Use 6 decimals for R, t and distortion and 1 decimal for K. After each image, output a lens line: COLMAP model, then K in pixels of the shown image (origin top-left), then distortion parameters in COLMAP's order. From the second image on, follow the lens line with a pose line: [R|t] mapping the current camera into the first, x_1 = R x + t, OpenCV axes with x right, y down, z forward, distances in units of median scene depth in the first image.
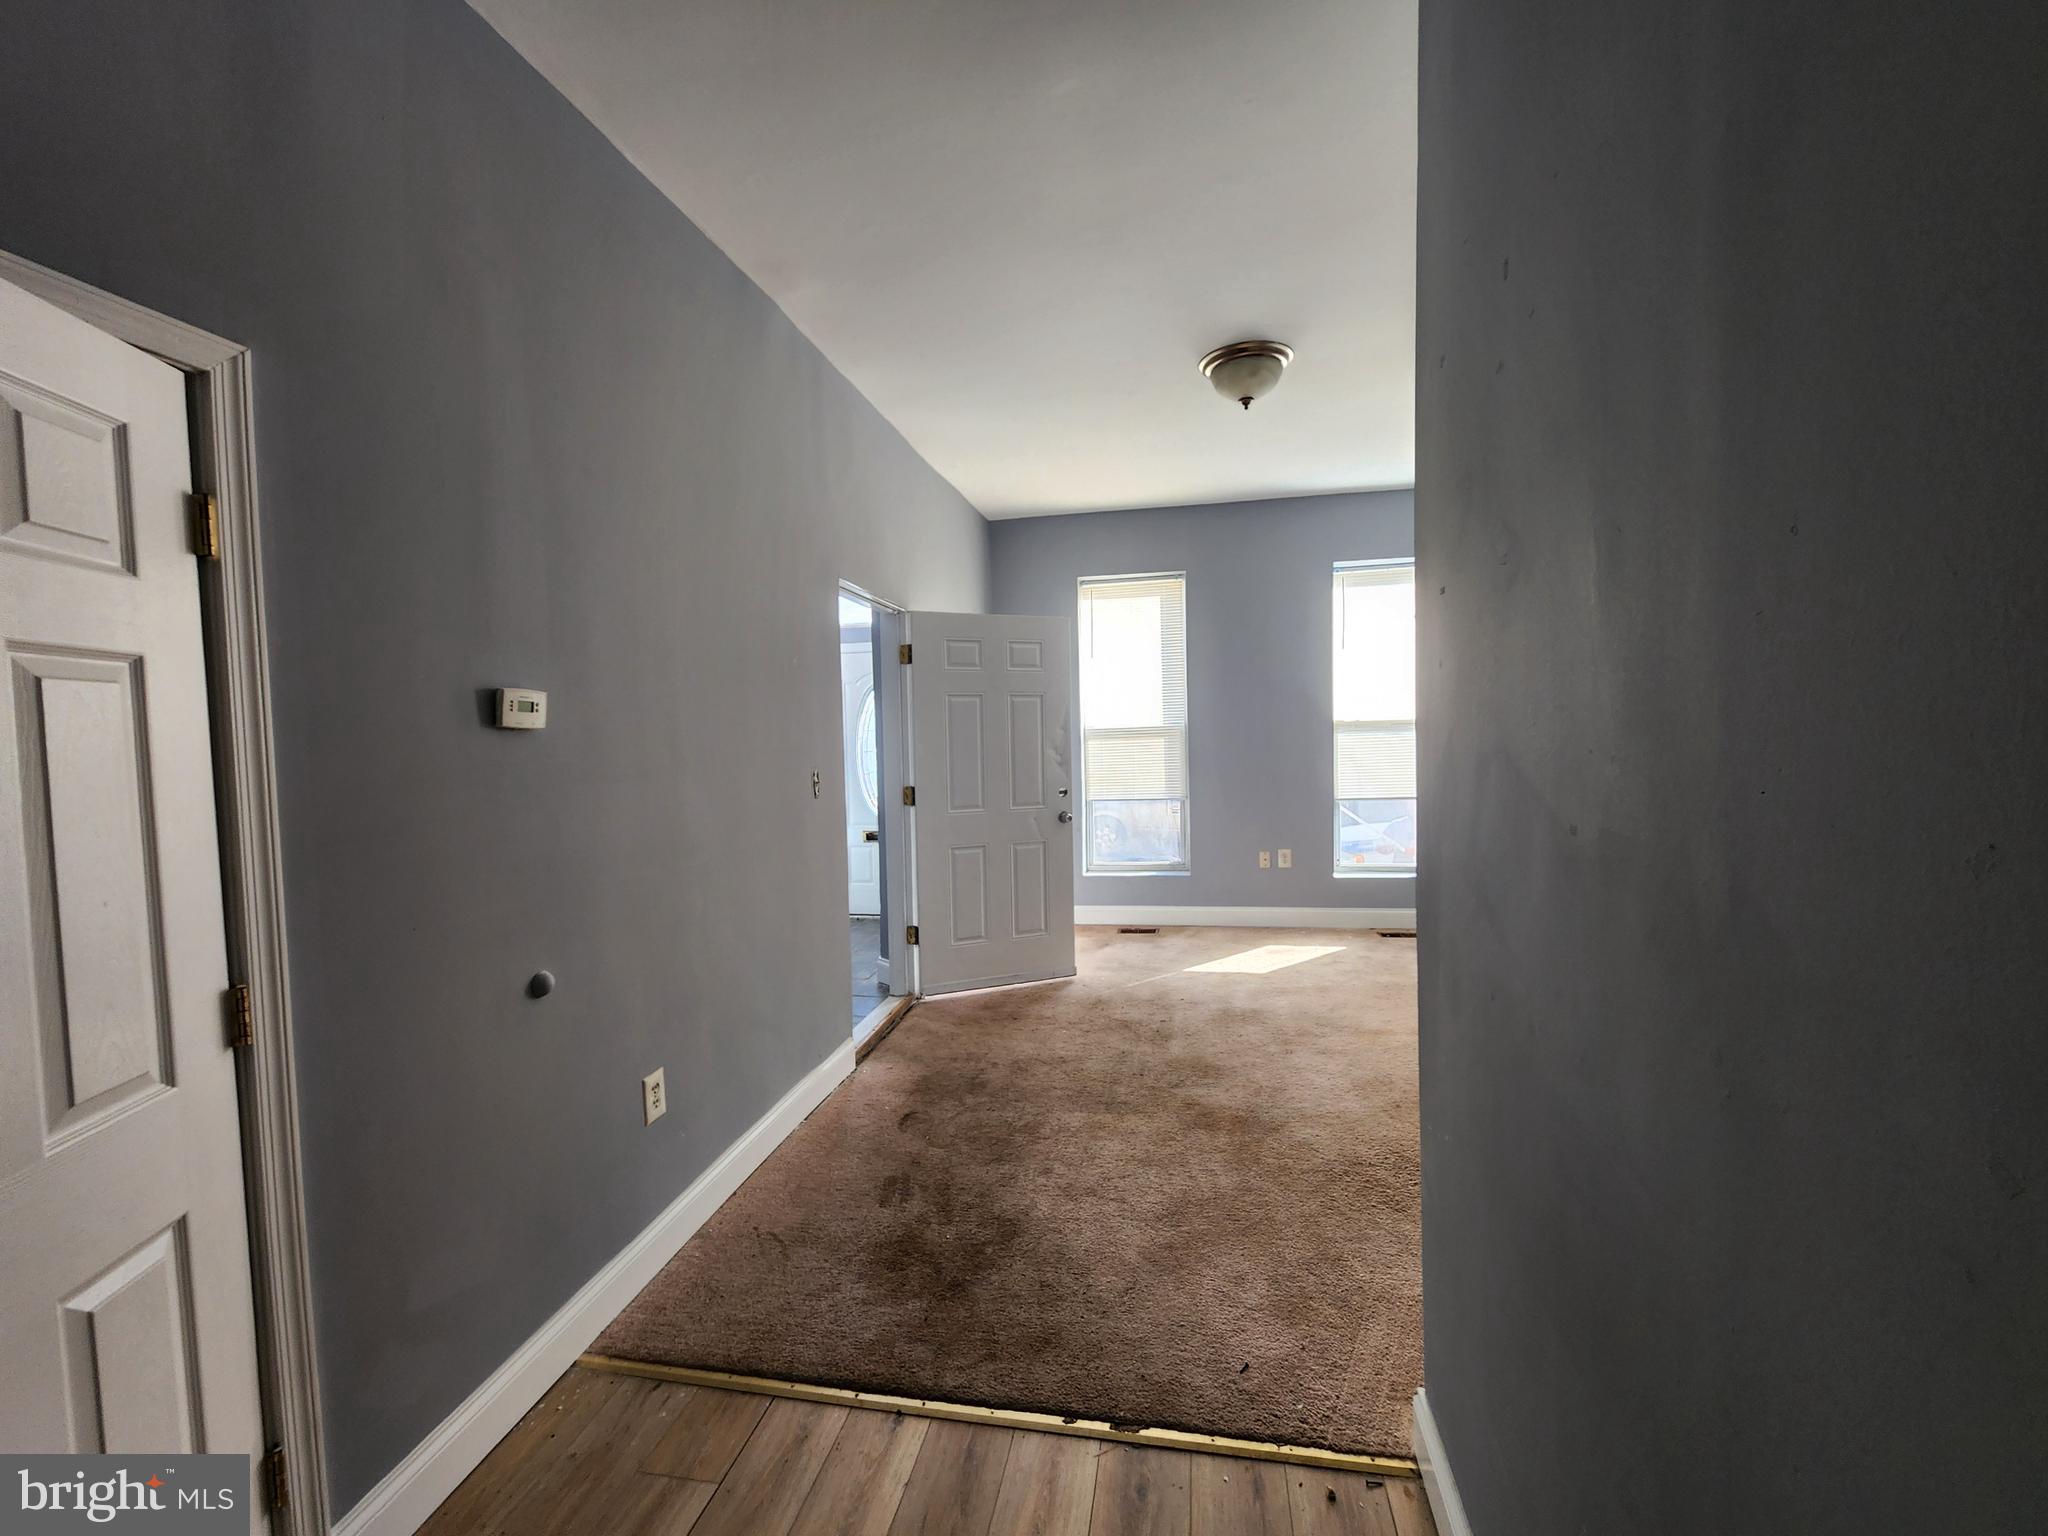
lens RADIAL K [[819.6, 0, 1027.4], [0, 819.6, 773.2], [0, 0, 1]] dist [-0.000695, 0.000142]
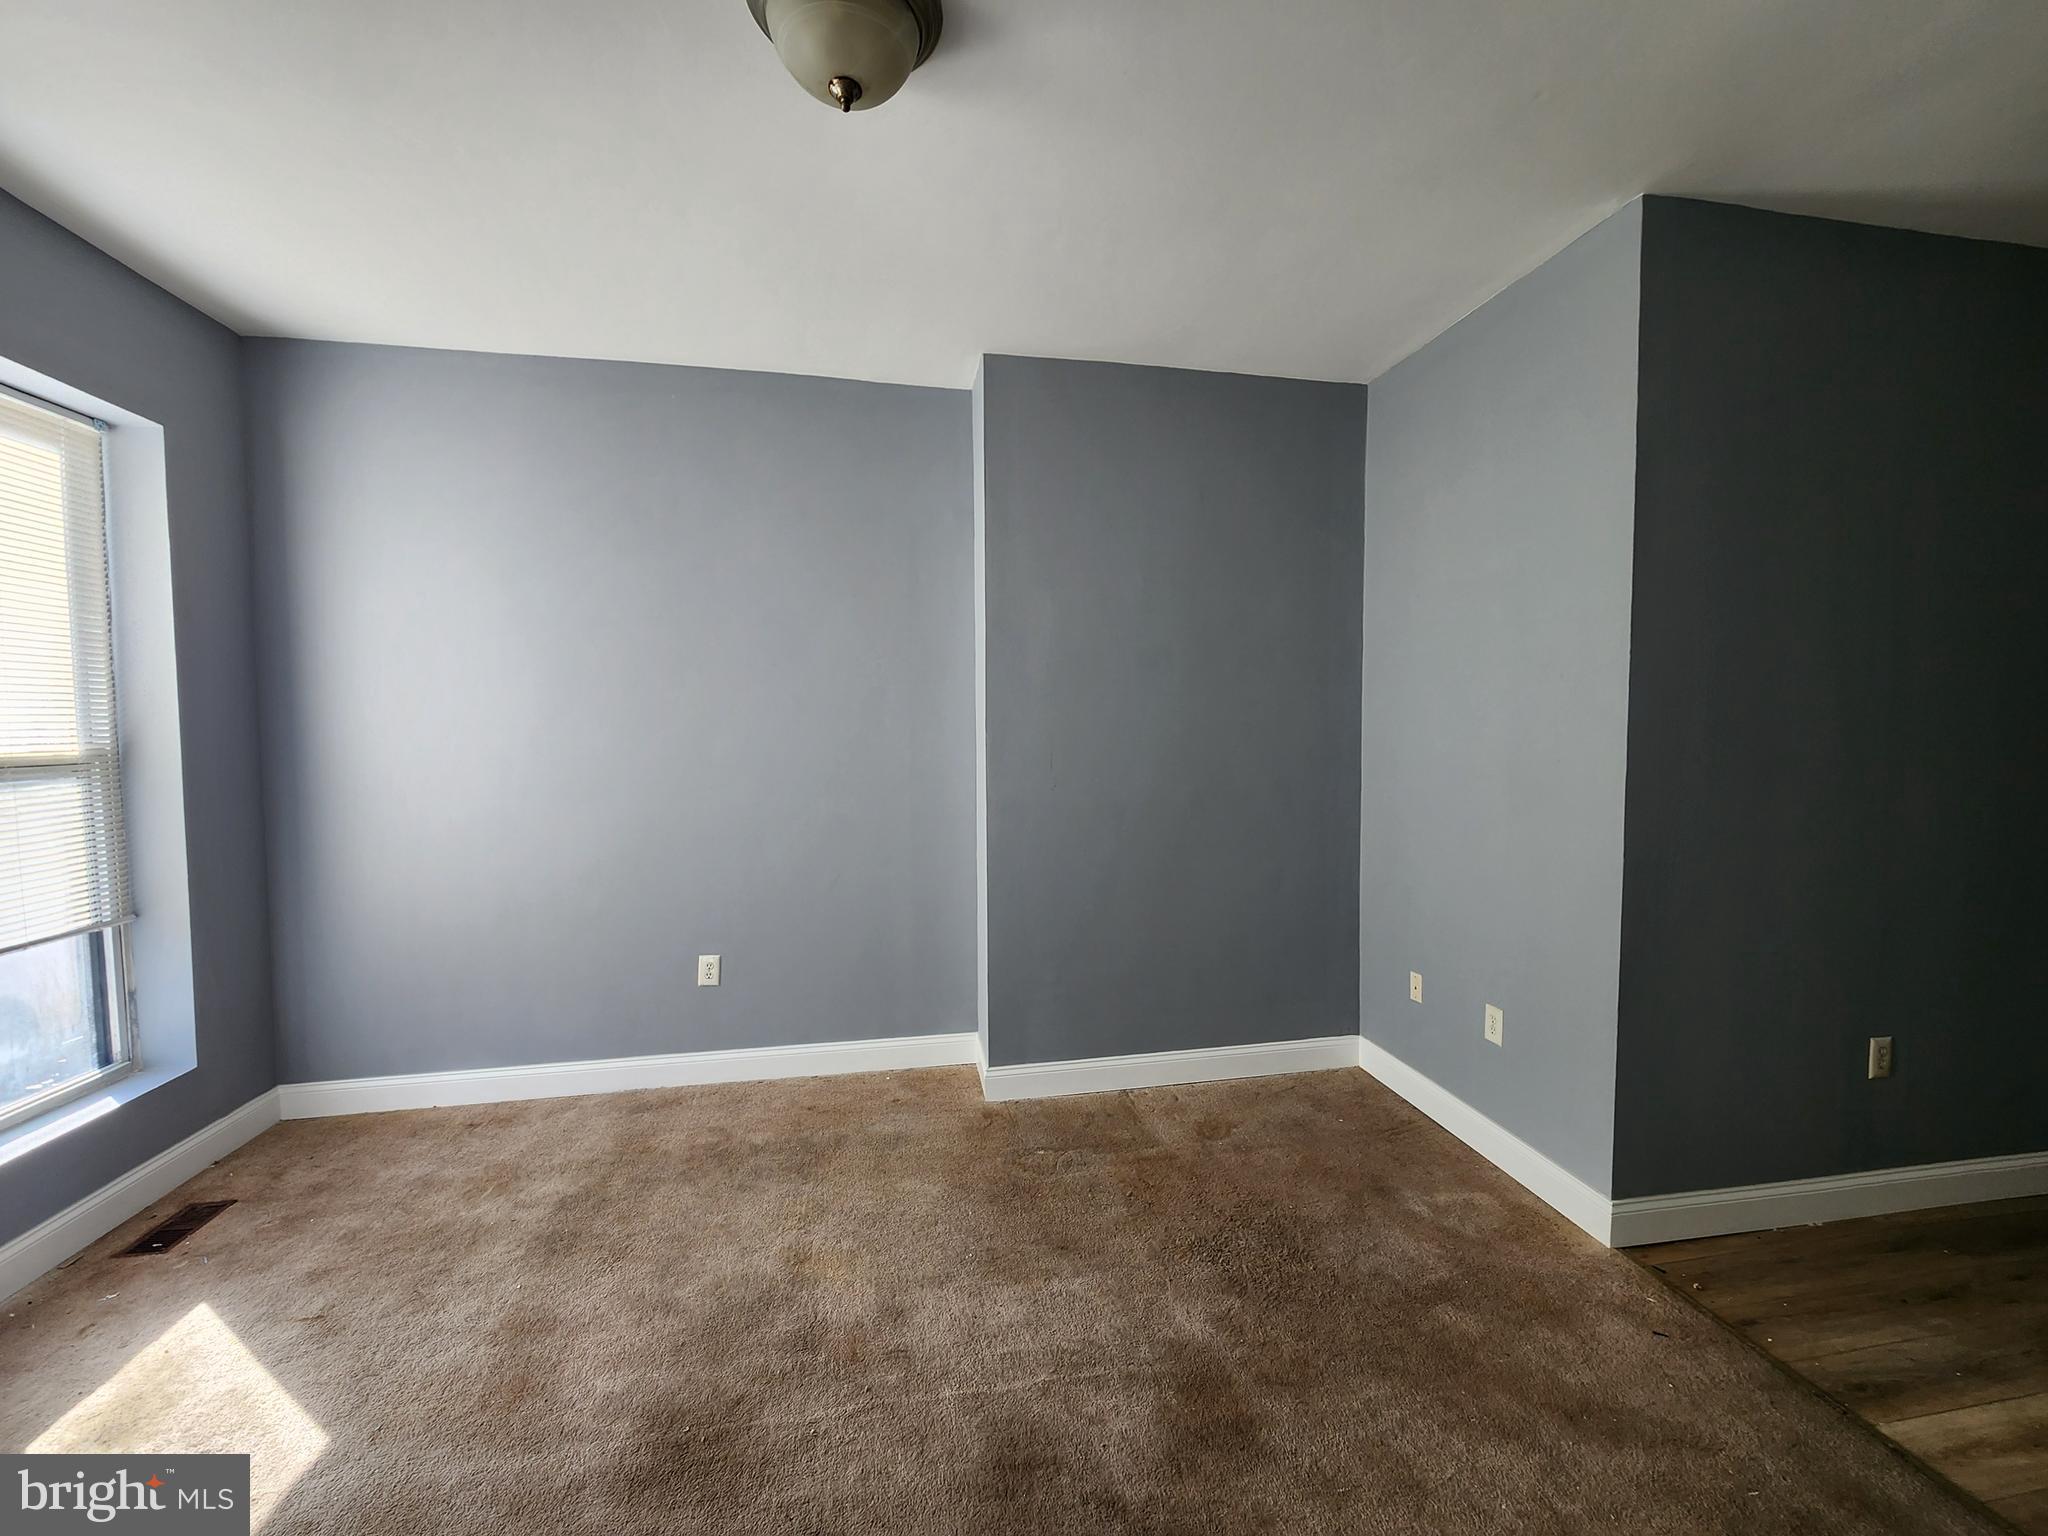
lens RADIAL K [[845.9, 0, 1024.0], [0, 845.9, 768.0], [0, 0, 1]] dist [-0.005956, -0.000315]
pose [[-0.372005, -0.016449, 0.928085, -0.266649], [0.056827, 0.997564, 0.040458, -0.086047], [-0.926490, 0.067791, -0.370164, 1.230475]]
